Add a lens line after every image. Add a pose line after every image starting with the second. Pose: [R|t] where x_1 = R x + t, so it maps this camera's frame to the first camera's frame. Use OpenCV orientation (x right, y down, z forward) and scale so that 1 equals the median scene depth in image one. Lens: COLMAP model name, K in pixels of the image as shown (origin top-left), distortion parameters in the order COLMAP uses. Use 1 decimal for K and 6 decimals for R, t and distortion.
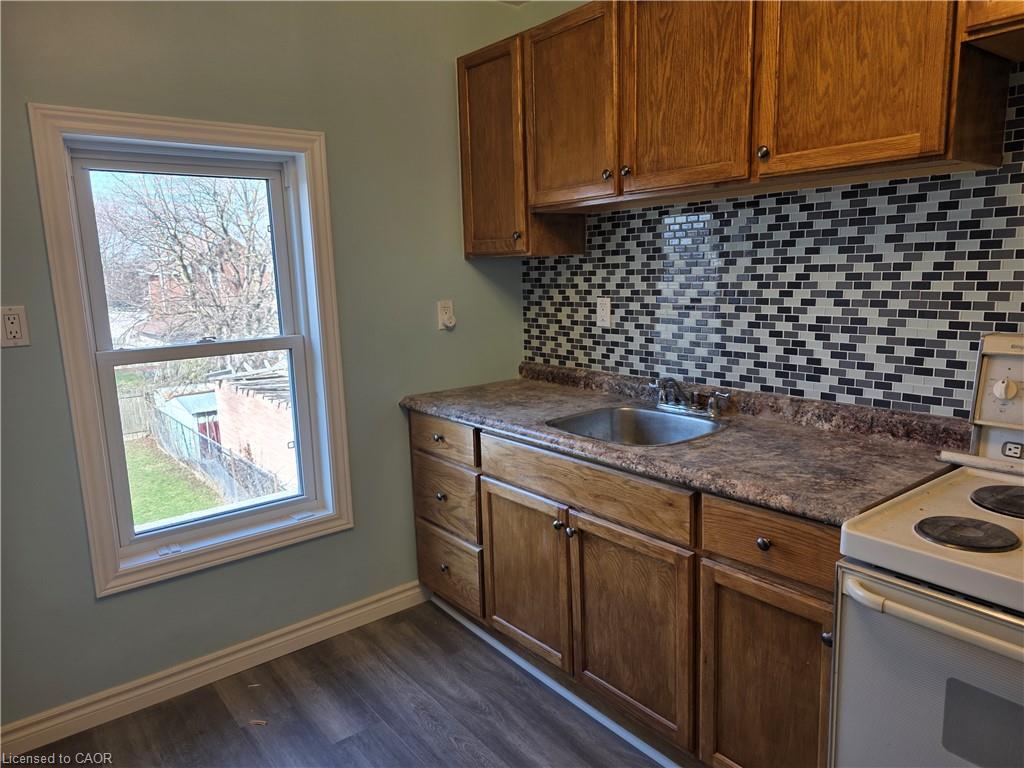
lens RADIAL K [[689.5, 0, 503.3], [0, 689.5, 383.2], [0, 0, 1]] dist [0.070623, -0.060579]
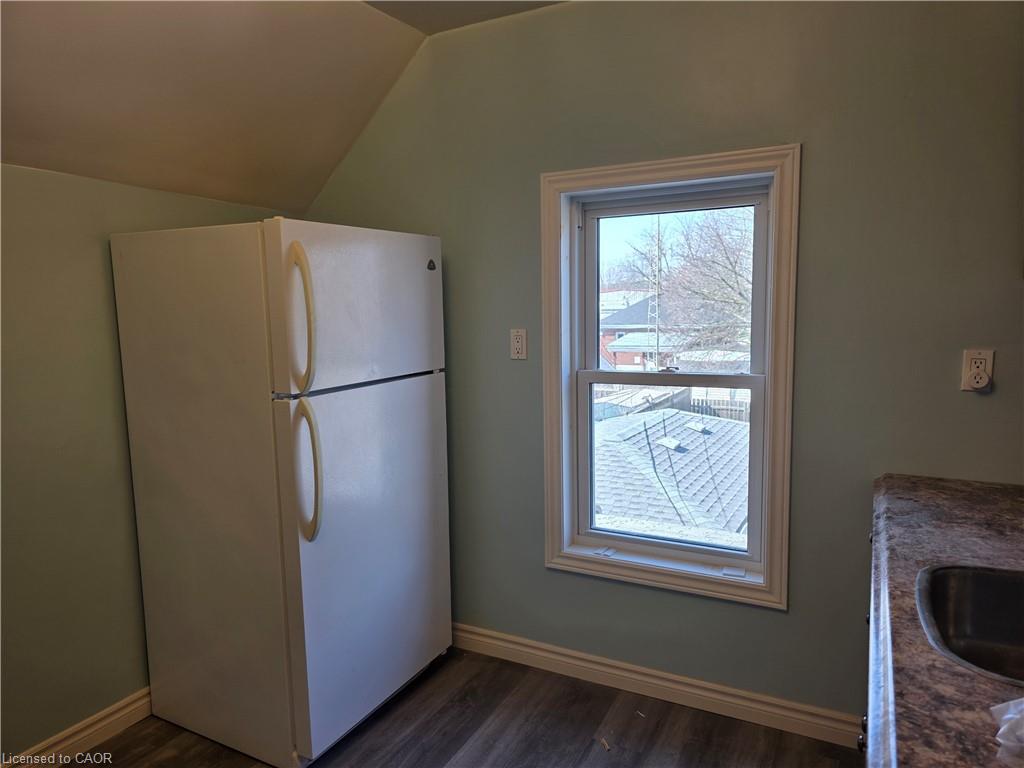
lens RADIAL K [[689.5, 0, 503.3], [0, 689.5, 383.2], [0, 0, 1]] dist [0.070623, -0.060579]
pose [[0.413808, 0.129789, -0.901065, 0.404750], [-0.141952, 0.986877, 0.076959, -0.086954], [0.899229, 0.096062, 0.426801, 0.344355]]
